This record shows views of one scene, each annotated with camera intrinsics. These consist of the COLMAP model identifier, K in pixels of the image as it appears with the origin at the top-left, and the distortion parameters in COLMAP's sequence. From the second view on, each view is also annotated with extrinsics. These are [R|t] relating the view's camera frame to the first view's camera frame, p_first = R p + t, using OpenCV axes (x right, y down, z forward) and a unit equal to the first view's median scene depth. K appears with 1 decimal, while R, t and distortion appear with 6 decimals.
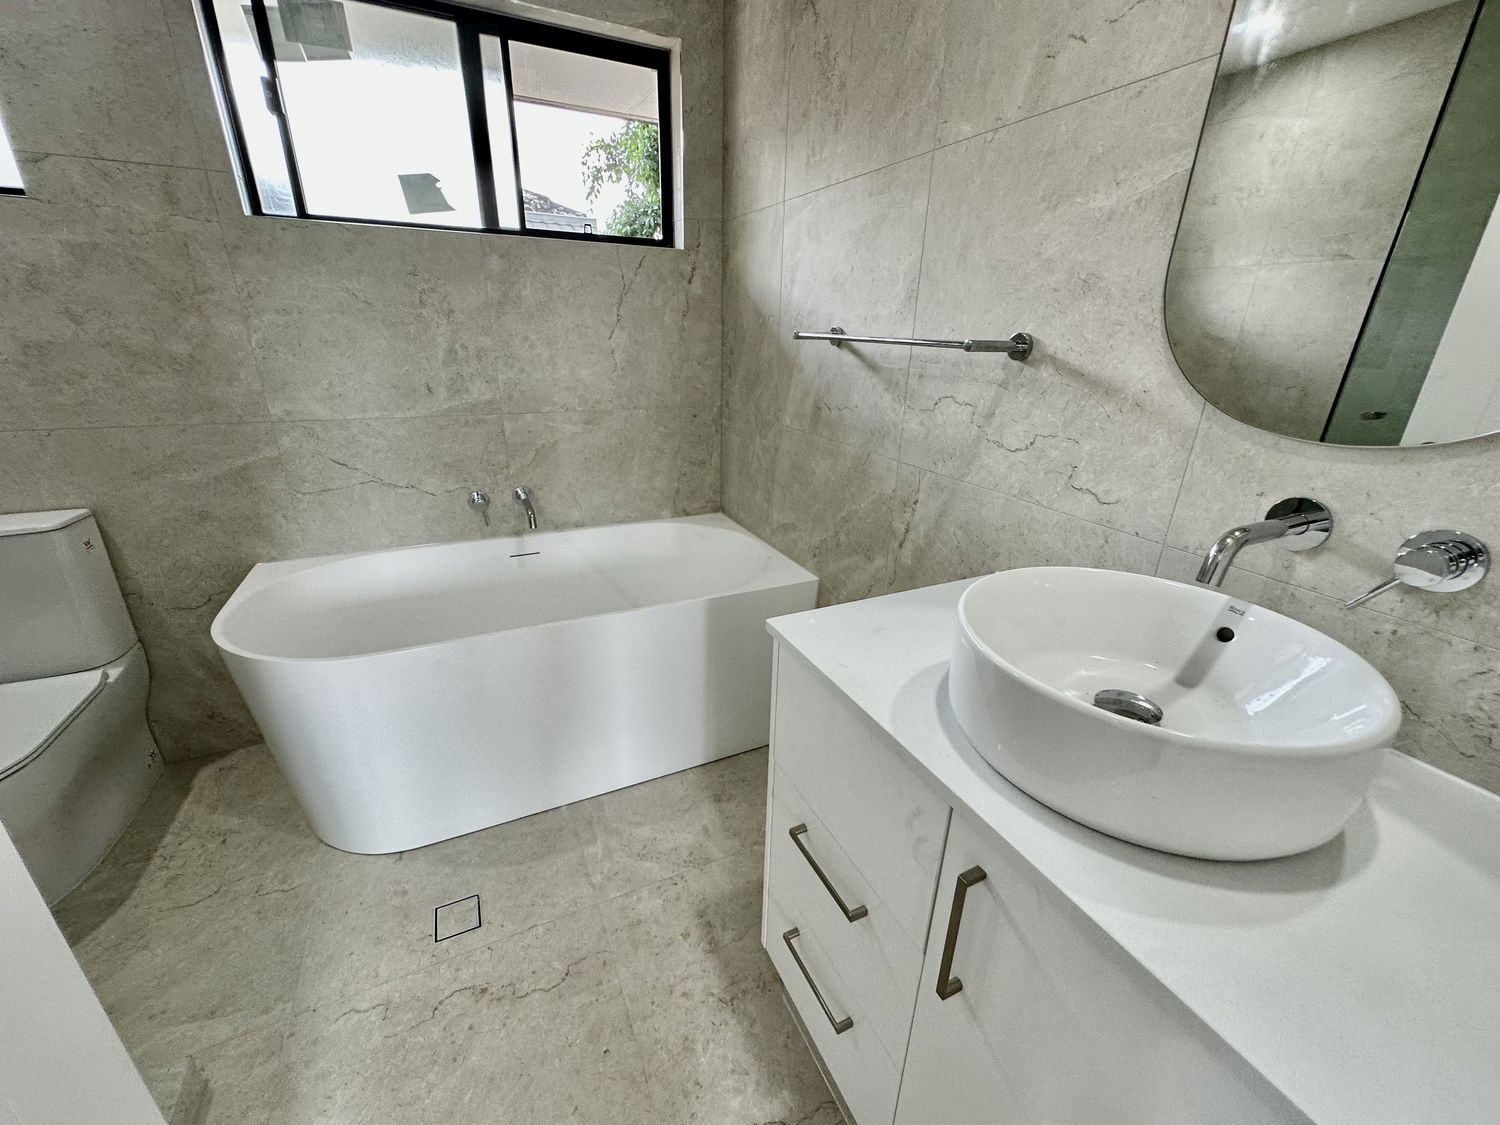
lens RADIAL K [[598.8, 0, 750.0], [0, 598.8, 562.5], [0, 0, 1]] dist [-0.006609, 0.000465]
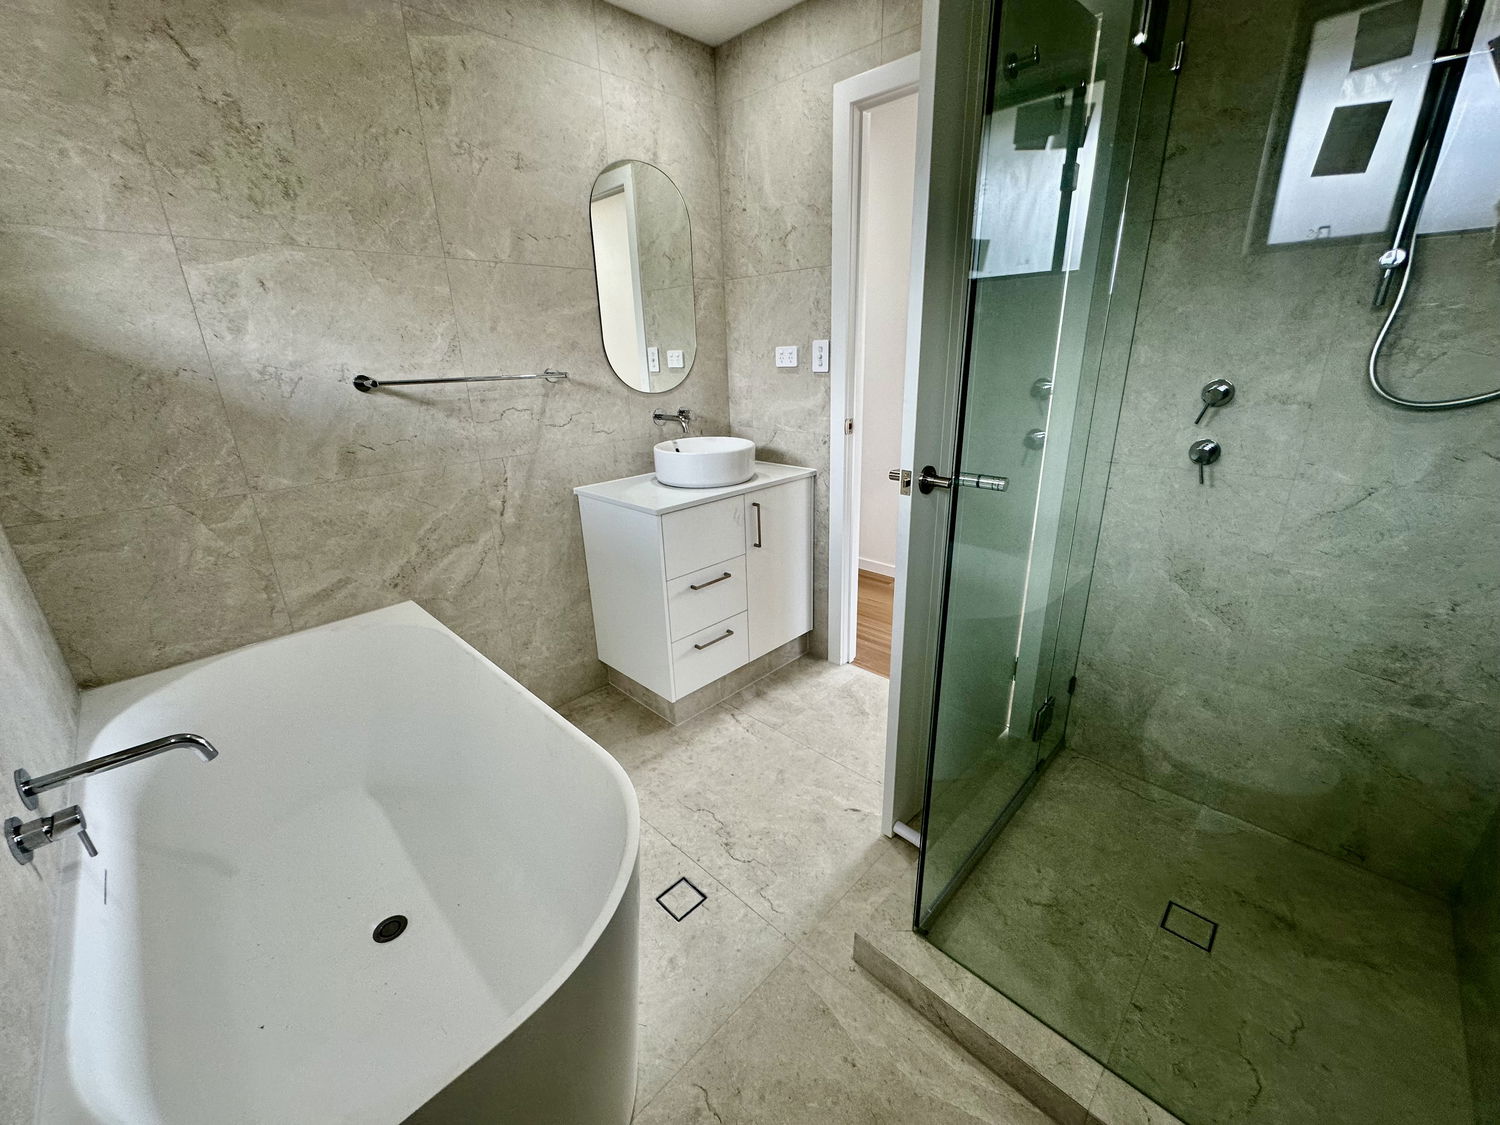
lens RADIAL K [[598.8, 0, 750.0], [0, 598.8, 562.5], [0, 0, 1]] dist [-0.006609, 0.000465]
pose [[-0.338339, -0.327561, 0.882174, -1.362625], [0.361127, 0.820486, 0.443158, -0.382617], [-0.868973, 0.468515, -0.159312, 0.801915]]
